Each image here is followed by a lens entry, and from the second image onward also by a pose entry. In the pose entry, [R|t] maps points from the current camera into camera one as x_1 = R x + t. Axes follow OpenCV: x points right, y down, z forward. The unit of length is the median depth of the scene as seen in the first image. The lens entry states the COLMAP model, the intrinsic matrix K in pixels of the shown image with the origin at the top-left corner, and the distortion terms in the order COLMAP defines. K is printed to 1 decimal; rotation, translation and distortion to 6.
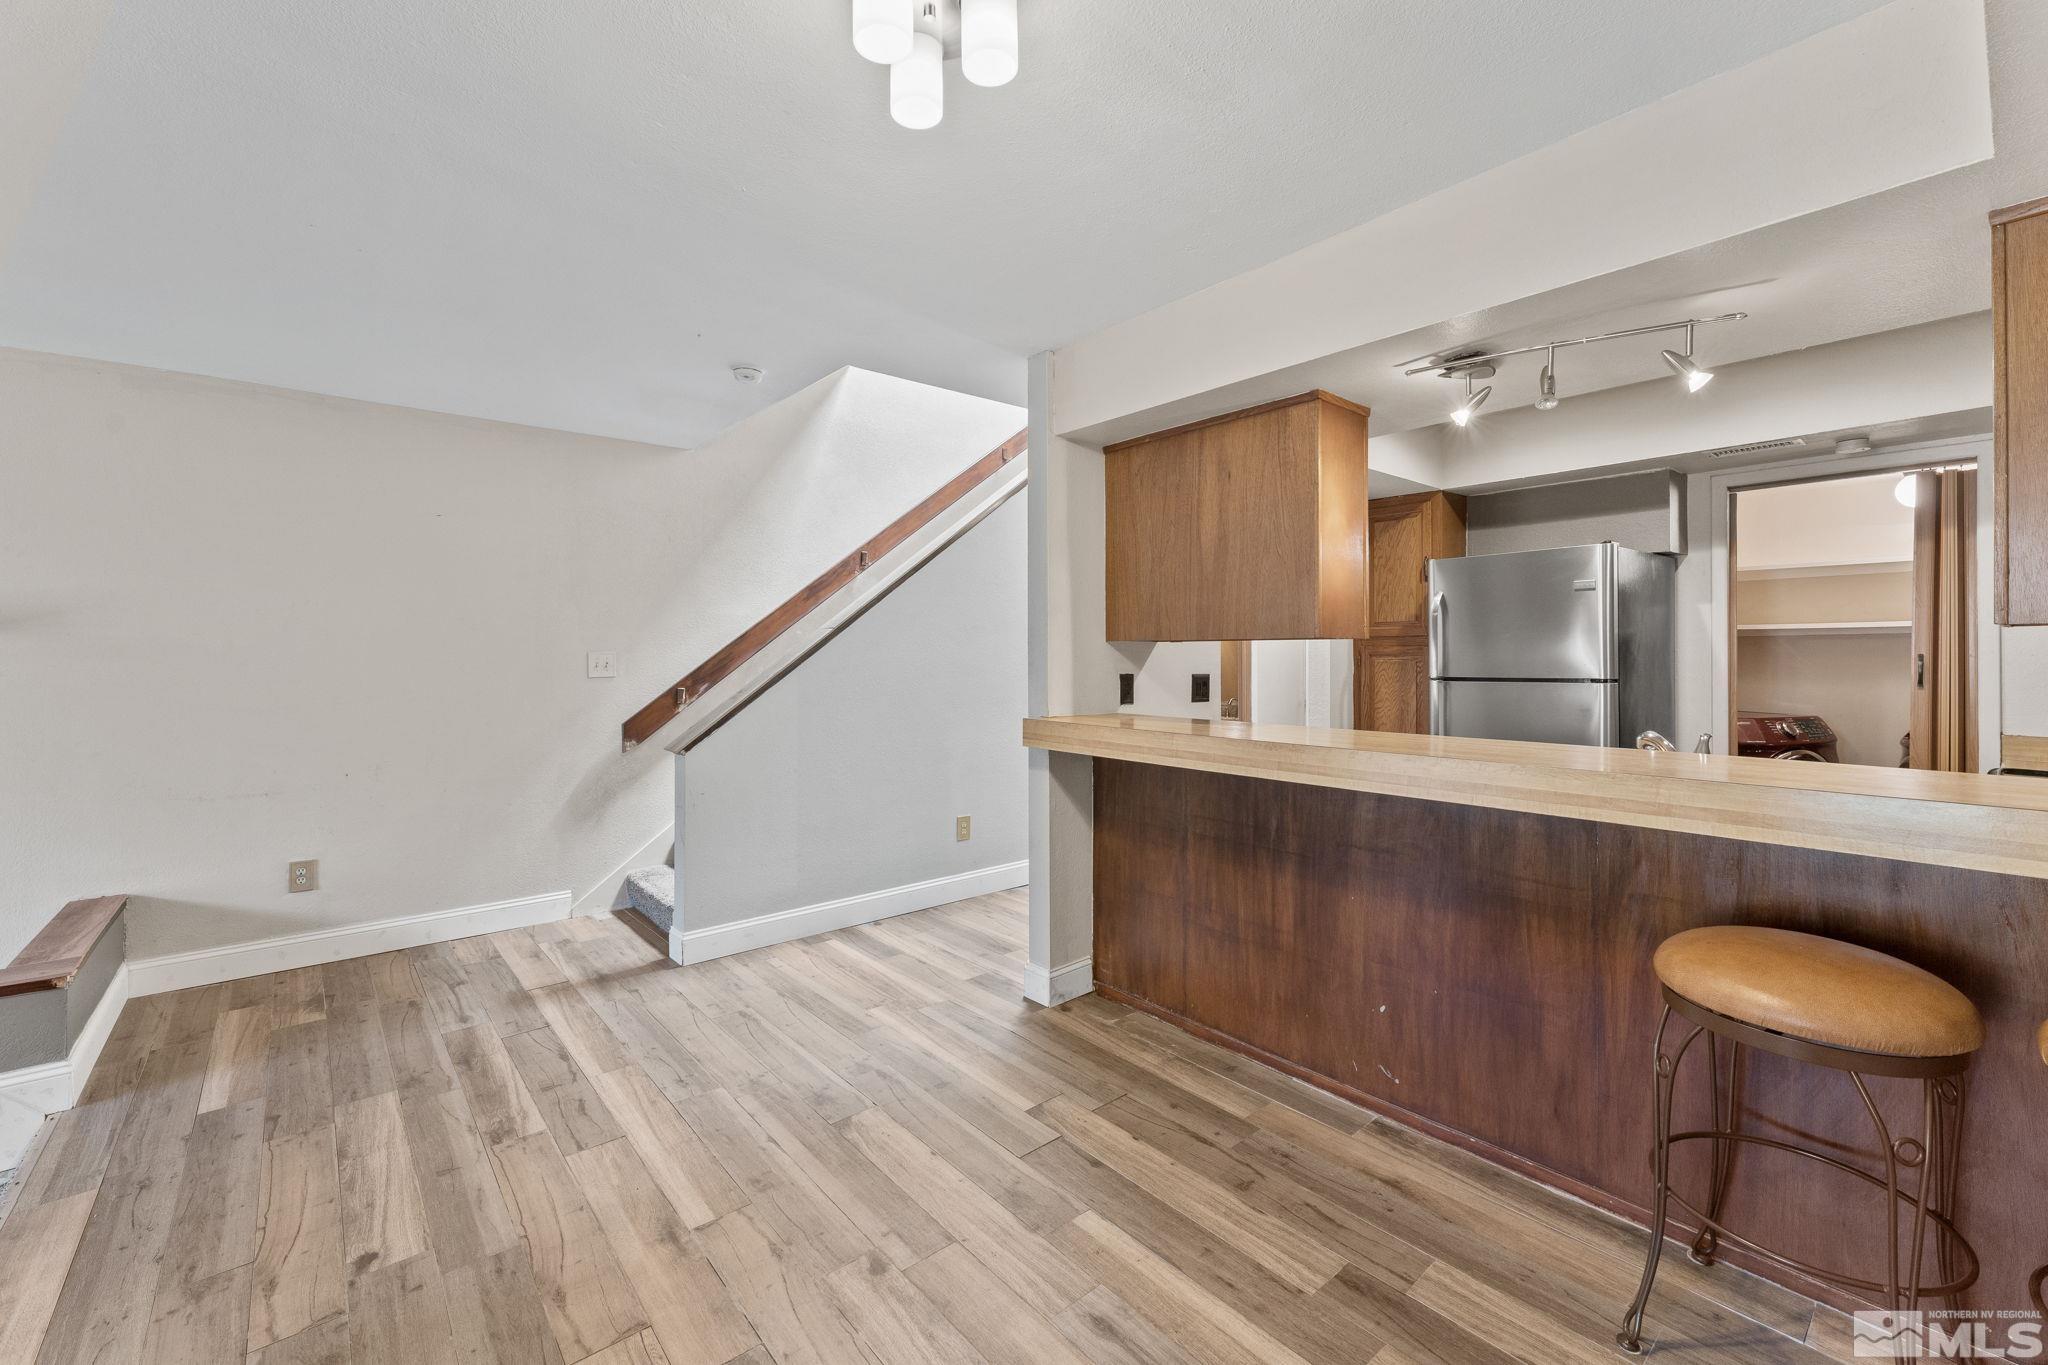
lens RADIAL K [[838.3, 0, 1029.4], [0, 838.3, 641.1], [0, 0, 1]] dist [0.000632, -0.000257]
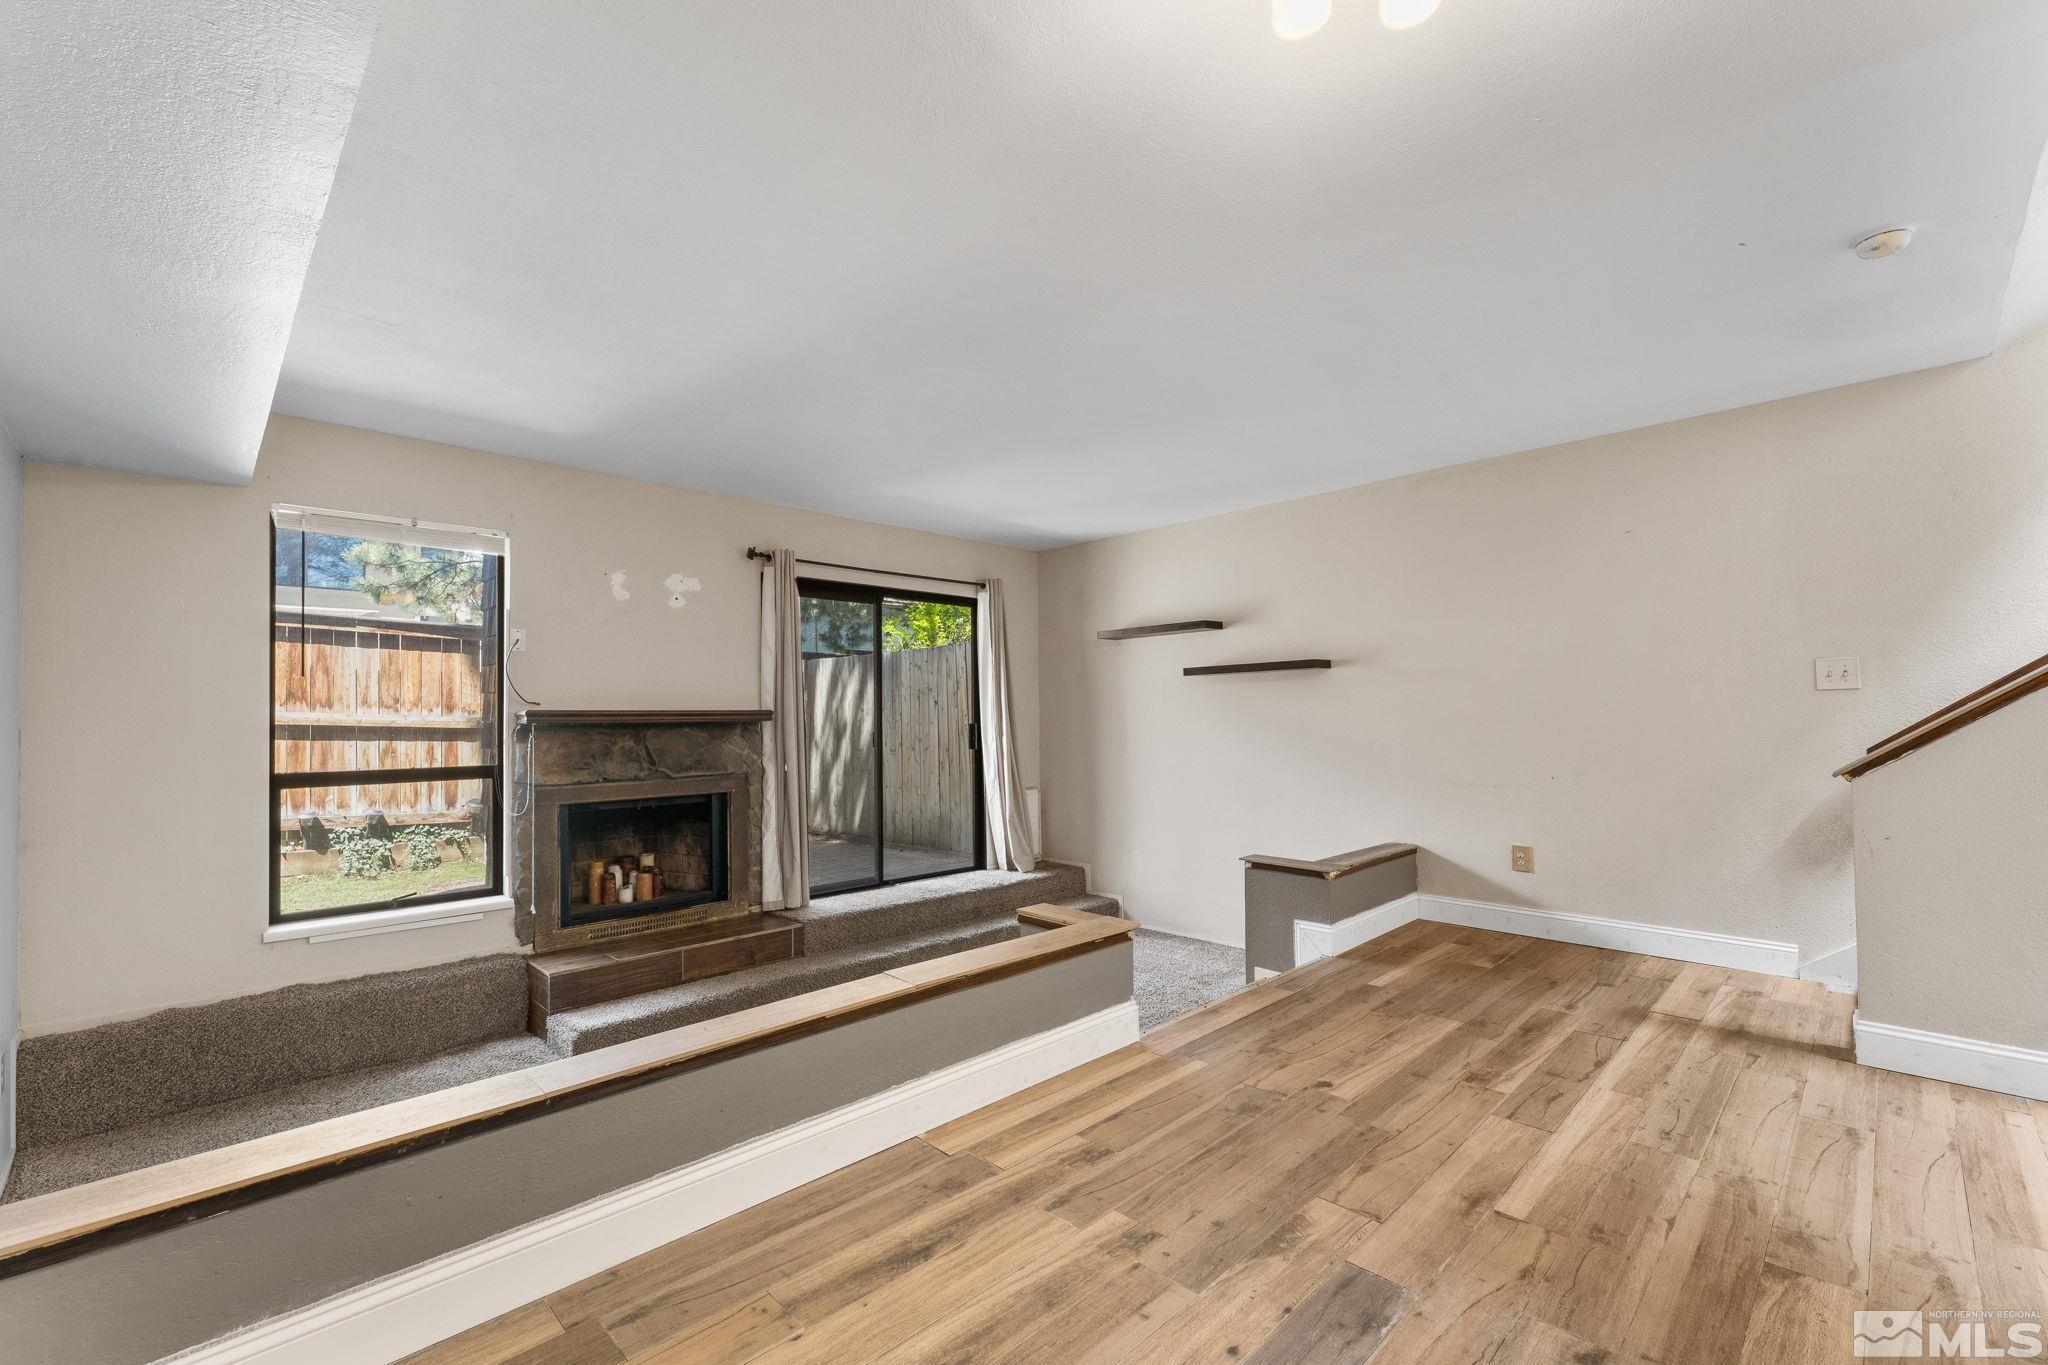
lens RADIAL K [[860.5, 0, 1004.9], [0, 860.5, 700.3], [0, 0, 1]] dist [0.001806, -0.001025]
pose [[0.052604, -0.019472, -0.998426, 0.440648], [0.028163, 0.999441, -0.018008, 0.078827], [0.998218, -0.027172, 0.053123, 0.291012]]
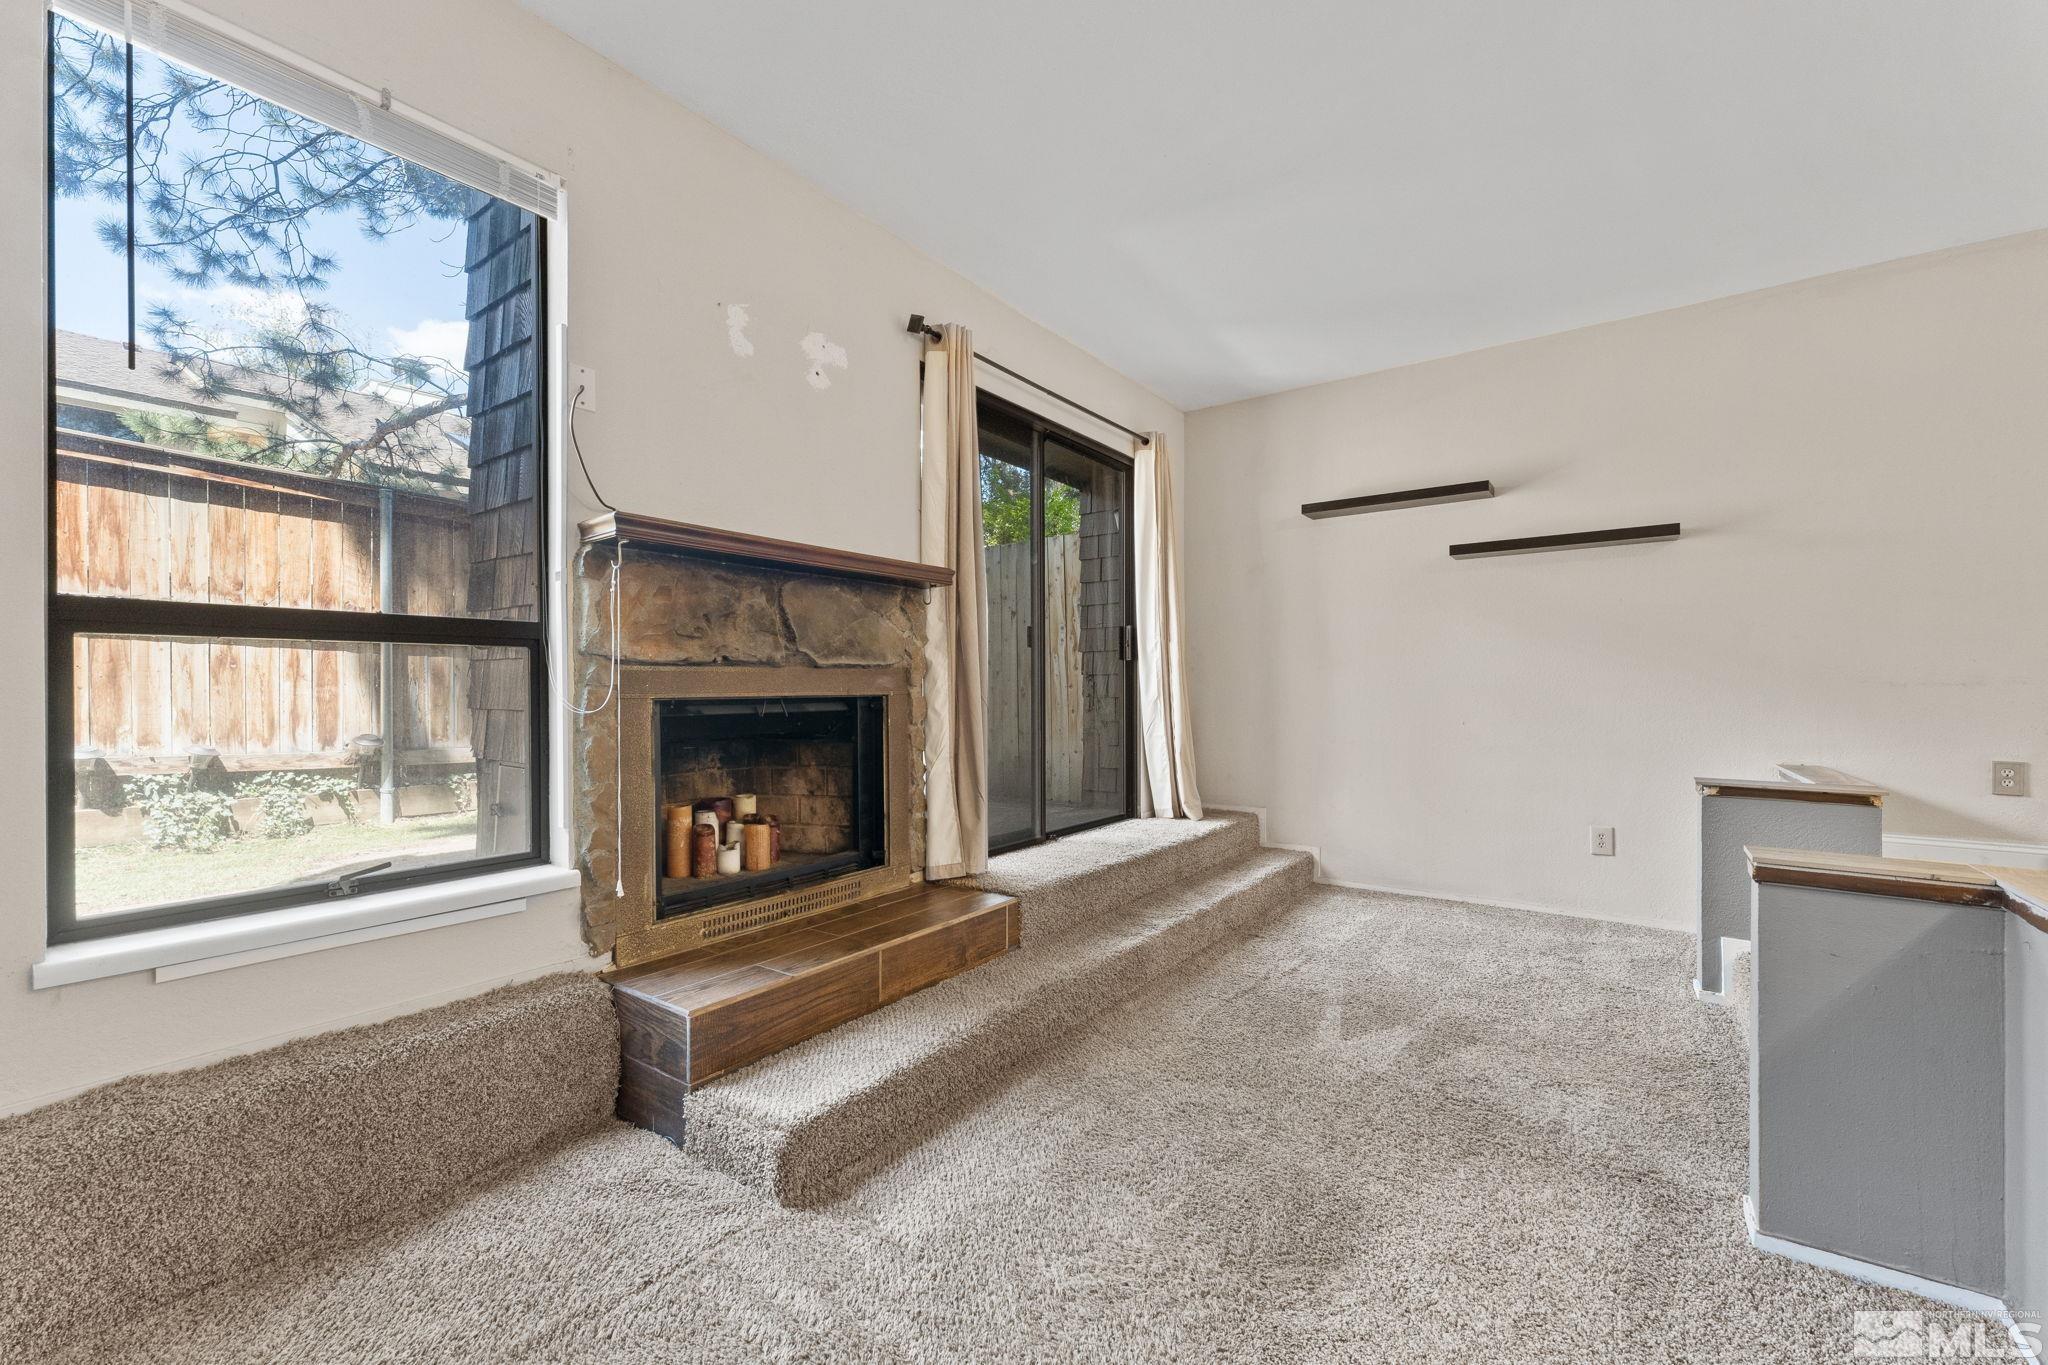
lens RADIAL K [[838.3, 0, 1016.2], [0, 838.3, 688.8], [0, 0, 1]] dist [0.000632, -0.000257]
pose [[0.226761, 0.003925, -0.973943, -0.326396], [0.018757, 0.999789, 0.008397, 0.217951], [0.973770, -0.020173, 0.226640, -0.326058]]
